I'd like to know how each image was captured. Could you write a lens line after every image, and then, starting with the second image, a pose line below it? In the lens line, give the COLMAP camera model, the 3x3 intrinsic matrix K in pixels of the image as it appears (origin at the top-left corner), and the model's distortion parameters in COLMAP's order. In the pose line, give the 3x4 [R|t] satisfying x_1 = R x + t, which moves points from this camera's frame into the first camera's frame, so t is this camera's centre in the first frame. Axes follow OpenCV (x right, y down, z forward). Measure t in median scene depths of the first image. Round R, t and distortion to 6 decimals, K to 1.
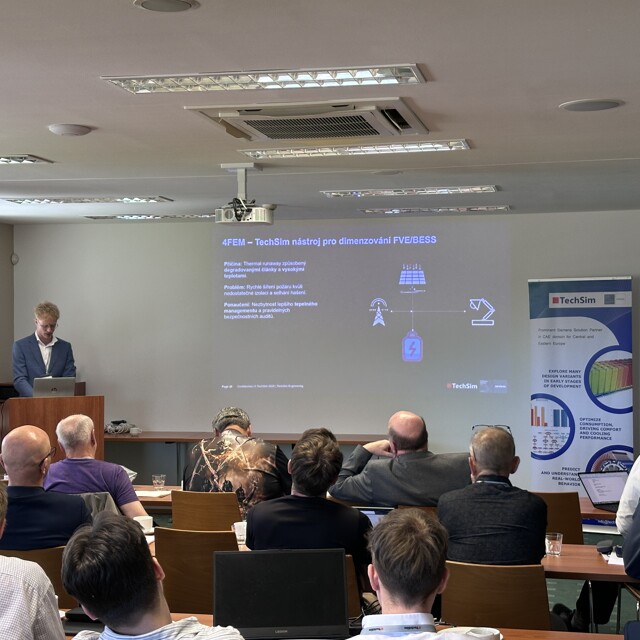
lens RADIAL K [[1208.9, 0, 319.9], [0, 1208.9, 309.8], [0, 0, 1]] dist [0.144259, -0.078230]
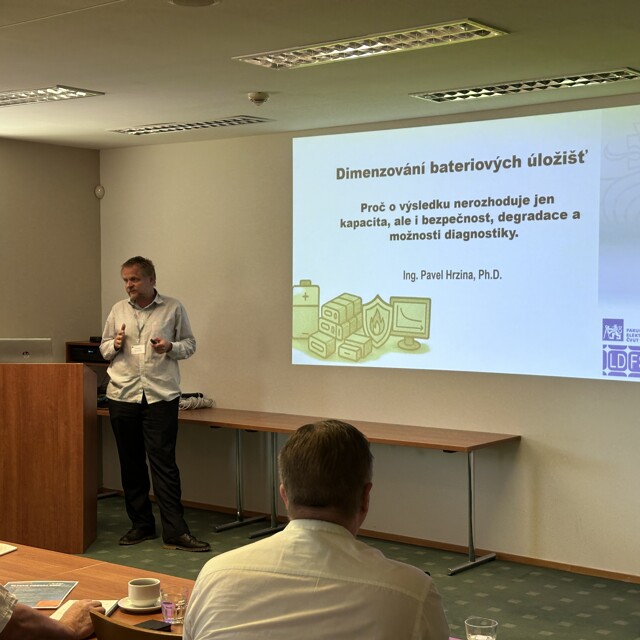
lens RADIAL K [[1183.1, 0, 318.1], [0, 1183.1, 312.6], [0, 0, 1]] dist [0.156306, -0.051633]
pose [[0.899291, 0.014746, -0.437103, 0.268941], [0.003836, 0.999127, 0.041598, 0.008253], [0.437335, -0.039086, 0.898449, 0.385431]]
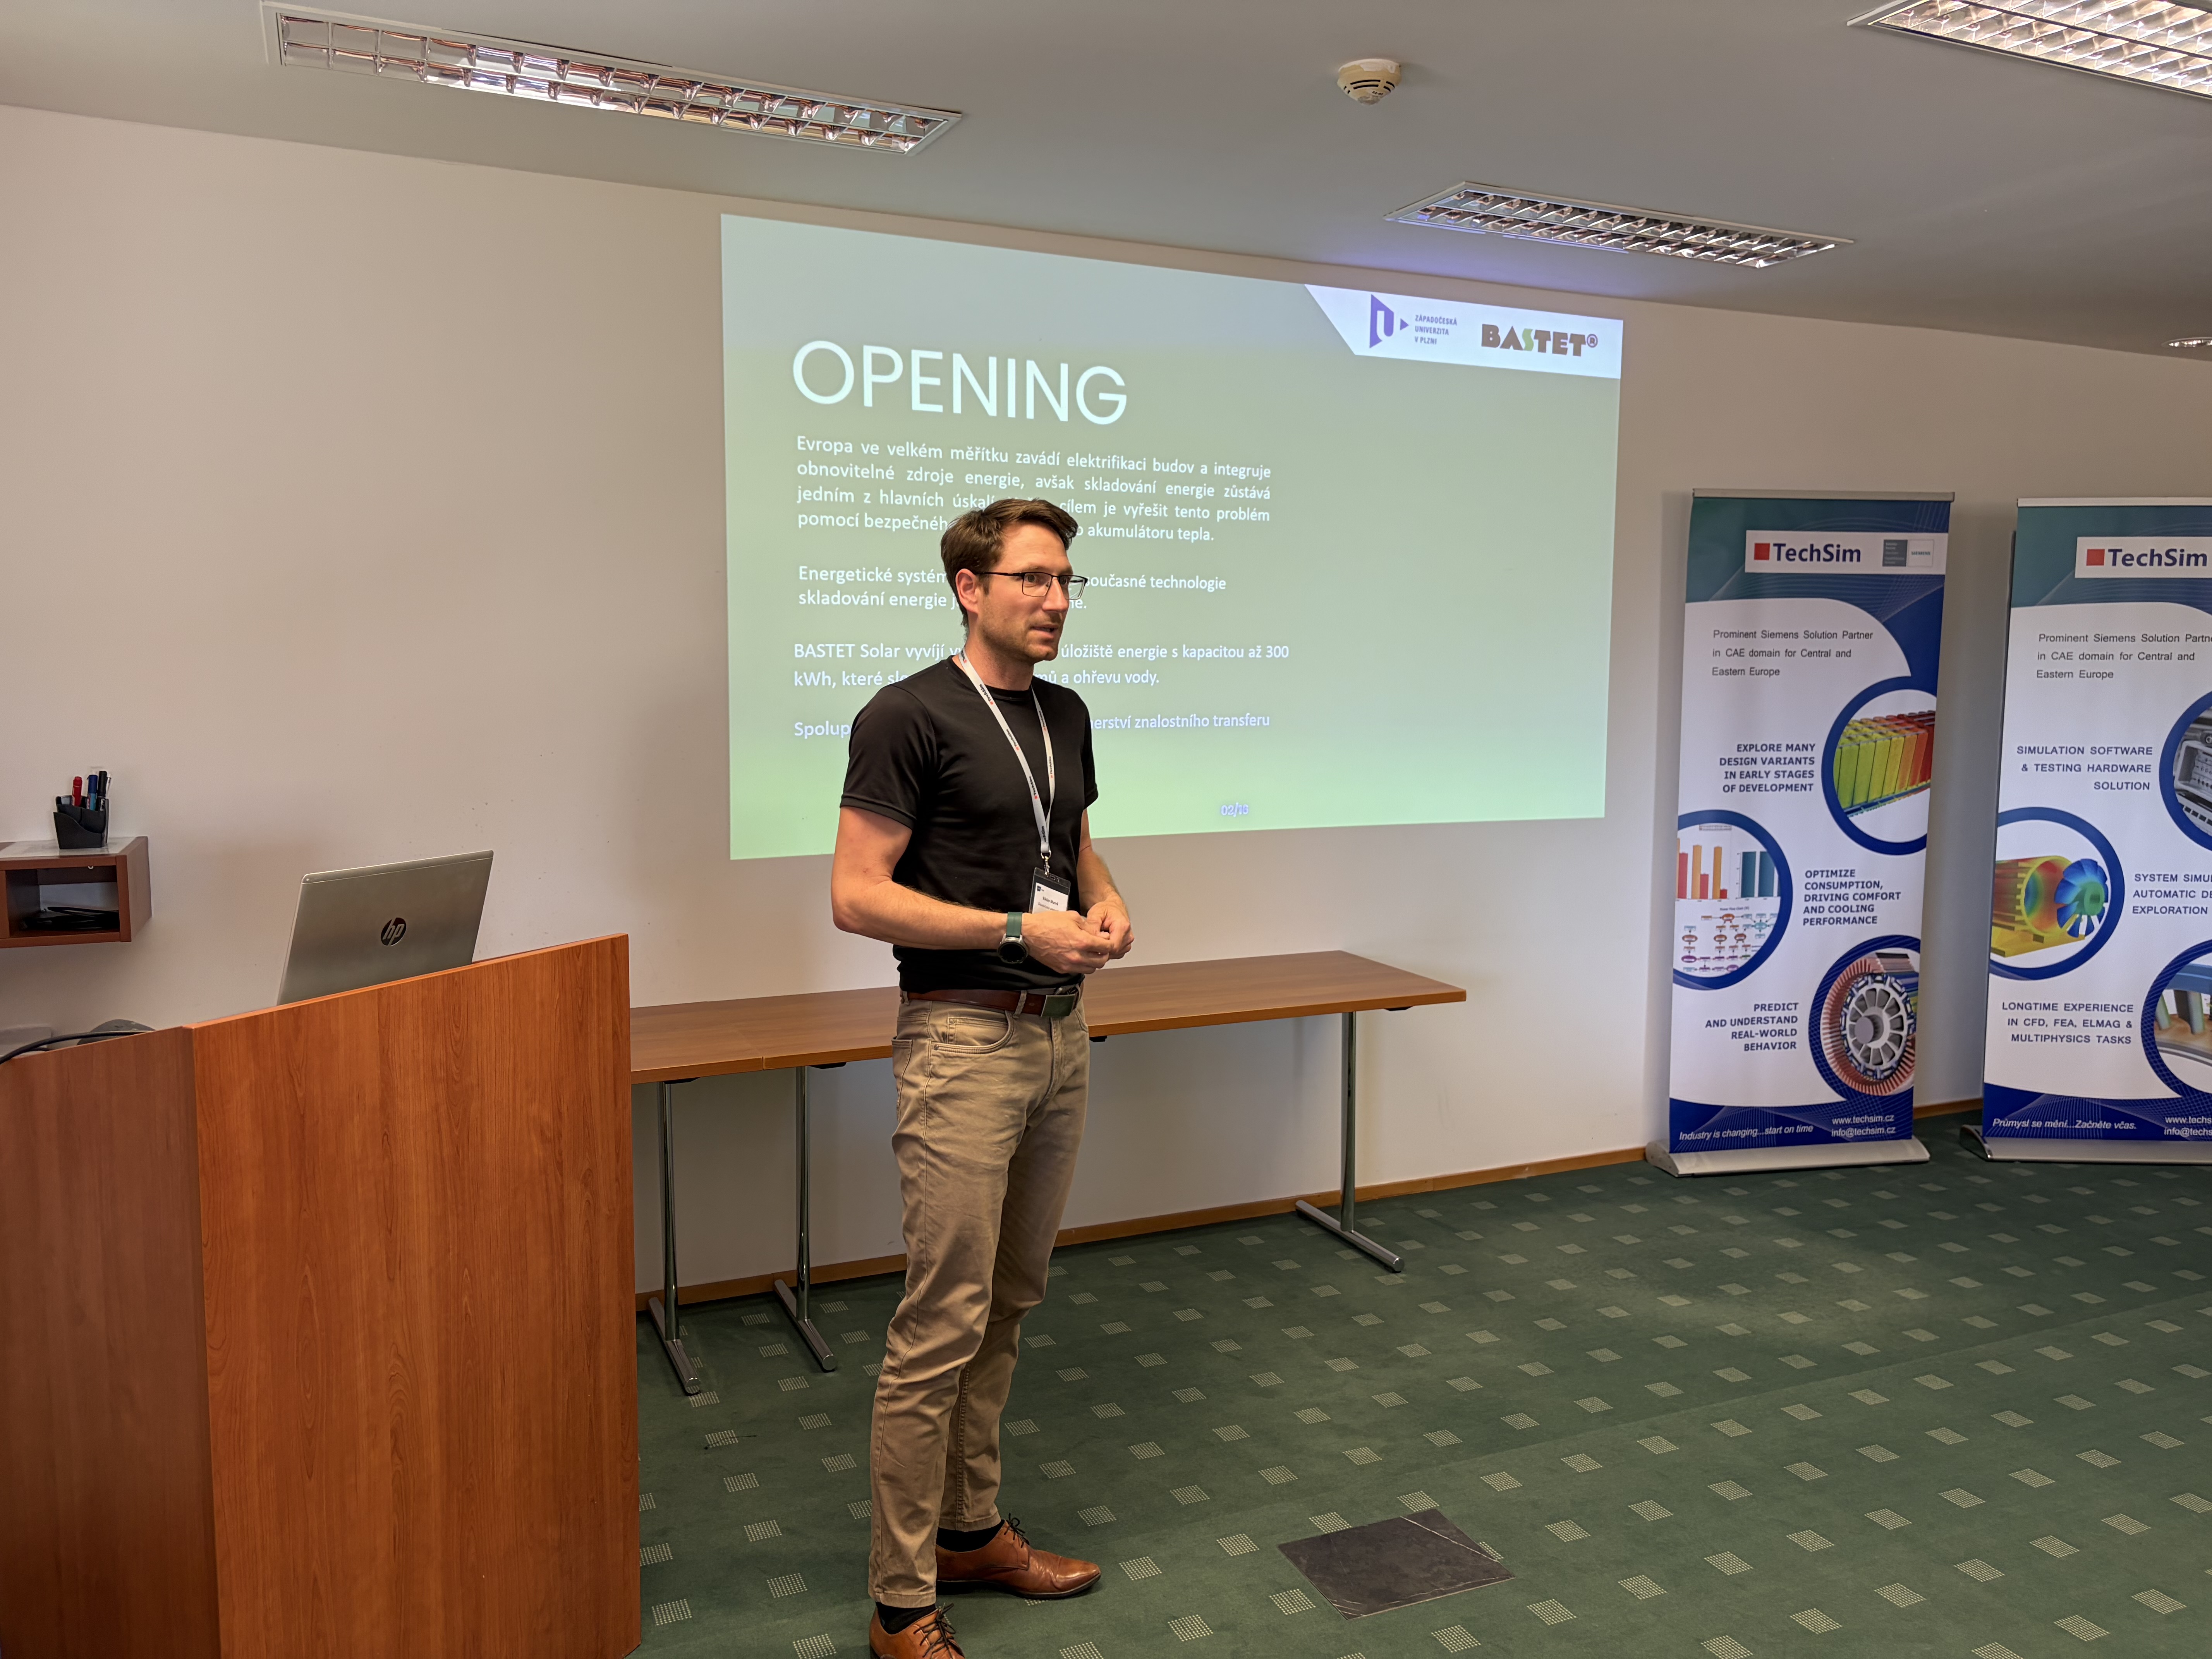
lens RADIAL K [[1688.2, 0, 1116.7], [0, 1688.2, 817.0], [0, 0, 1]] dist [0.025571, 0.001272]
pose [[0.797429, -0.049450, 0.601383, -0.268780], [-0.015963, 0.994559, 0.102947, 0.022110], [-0.603201, -0.091693, 0.792301, 0.718406]]
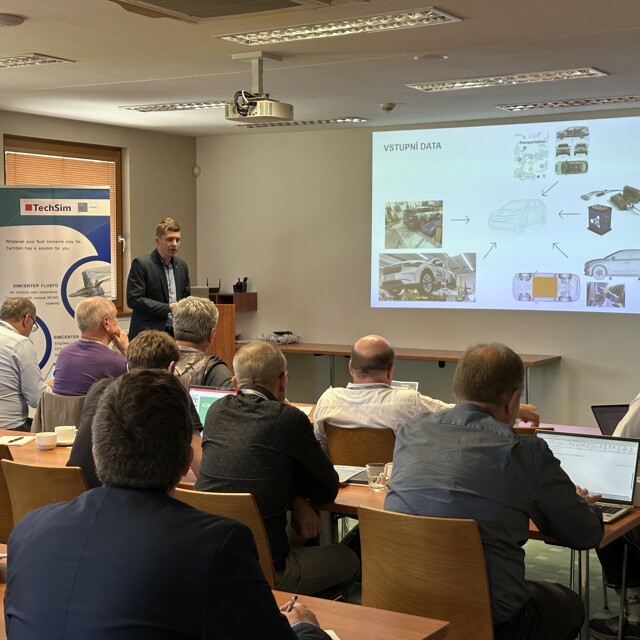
lens RADIAL K [[1183.1, 0, 318.1], [0, 1183.1, 312.6], [0, 0, 1]] dist [0.156306, -0.051633]
pose [[0.942260, 0.022948, -0.334094, 0.206467], [-0.000431, 0.997732, 0.067316, 0.011163], [0.334881, -0.063285, 0.940133, 0.103686]]
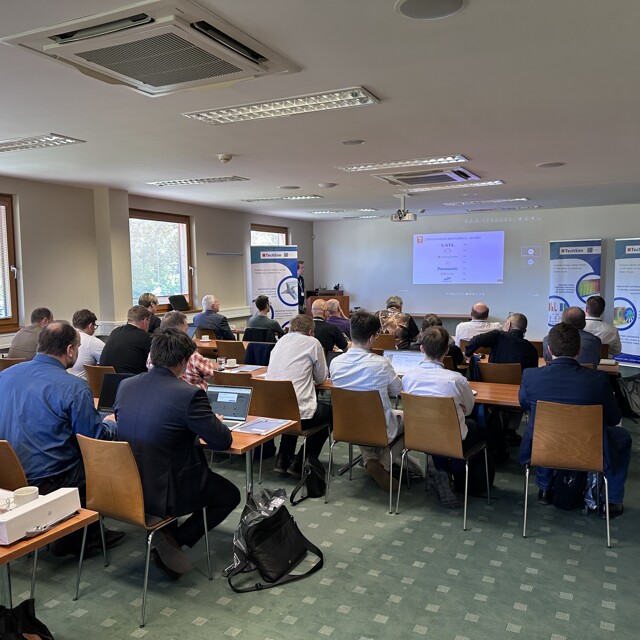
lens RADIAL K [[594.6, 0, 320.0], [0, 594.6, 320.0], [0, 0, 1]] dist [0.143991, -0.311468]
pose [[0.968820, 0.015040, -0.247308, 0.048954], [0.010989, 0.994565, 0.103532, -0.001745], [0.247521, -0.103022, 0.963390, -0.112500]]
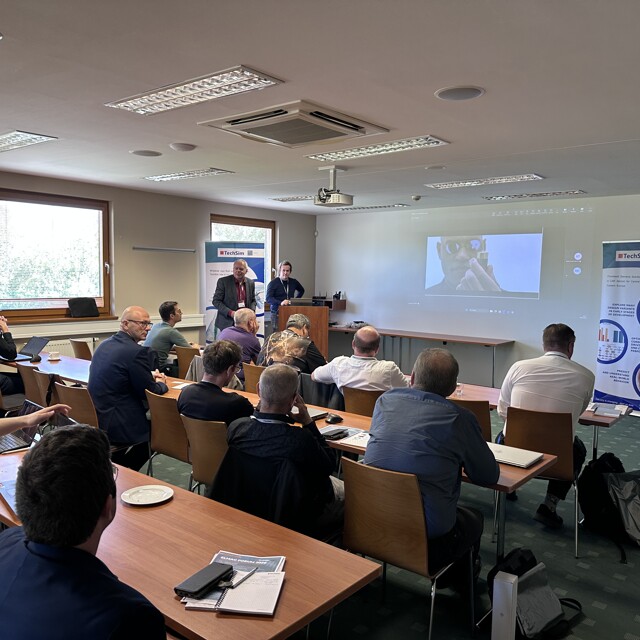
lens RADIAL K [[594.4, 0, 320.0], [0, 594.4, 320.0], [0, 0, 1]] dist [0.185478, -0.328891]
pose [[0.890051, 0.056813, -0.452307, 0.210781], [-0.015939, 0.995475, 0.093674, 0.005967], [0.455583, -0.076165, 0.886929, 0.188437]]
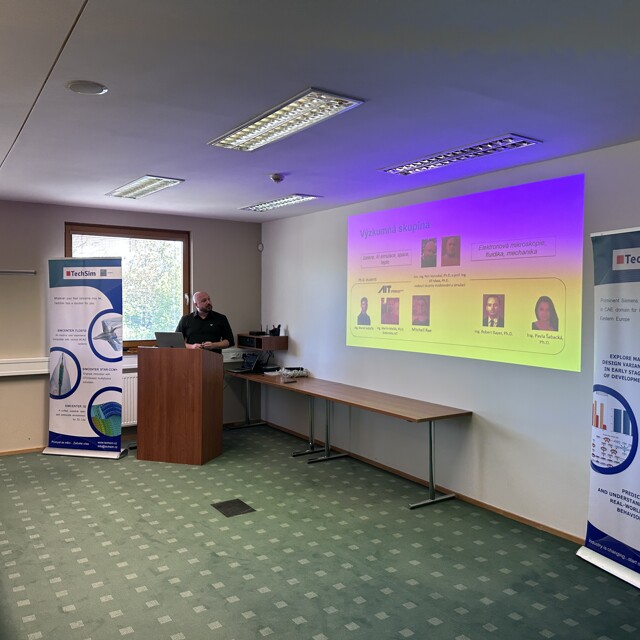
lens RADIAL K [[595.4, 0, 314.4], [0, 595.4, 311.8], [0, 0, 1]] dist [0.174848, -0.311257]
pose [[0.717900, 0.023711, -0.695743, 0.320795], [0.000844, 0.999389, 0.034930, 0.010609], [0.696146, -0.025664, 0.717441, 0.618600]]
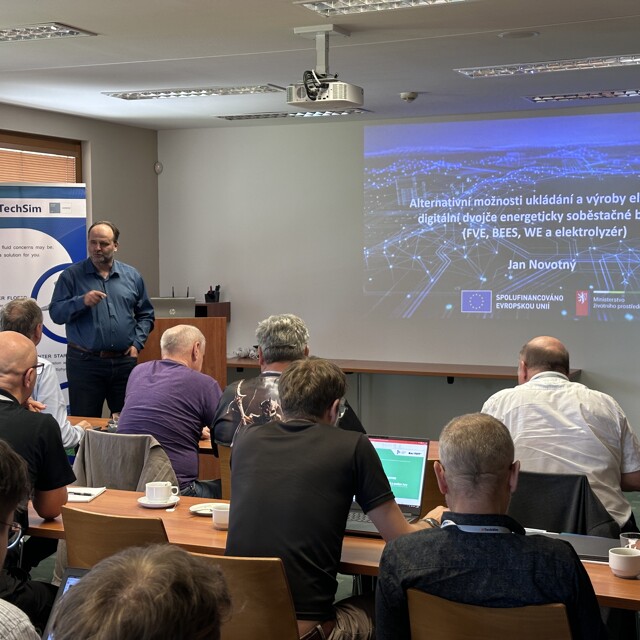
lens RADIAL K [[1183.1, 0, 318.1], [0, 1183.1, 312.6], [0, 0, 1]] dist [0.156306, -0.051633]
pose [[0.975438, 0.013097, -0.219884, 0.075819], [0.001527, 0.997805, 0.066208, 0.009443], [0.220268, -0.064918, 0.973277, 0.165034]]
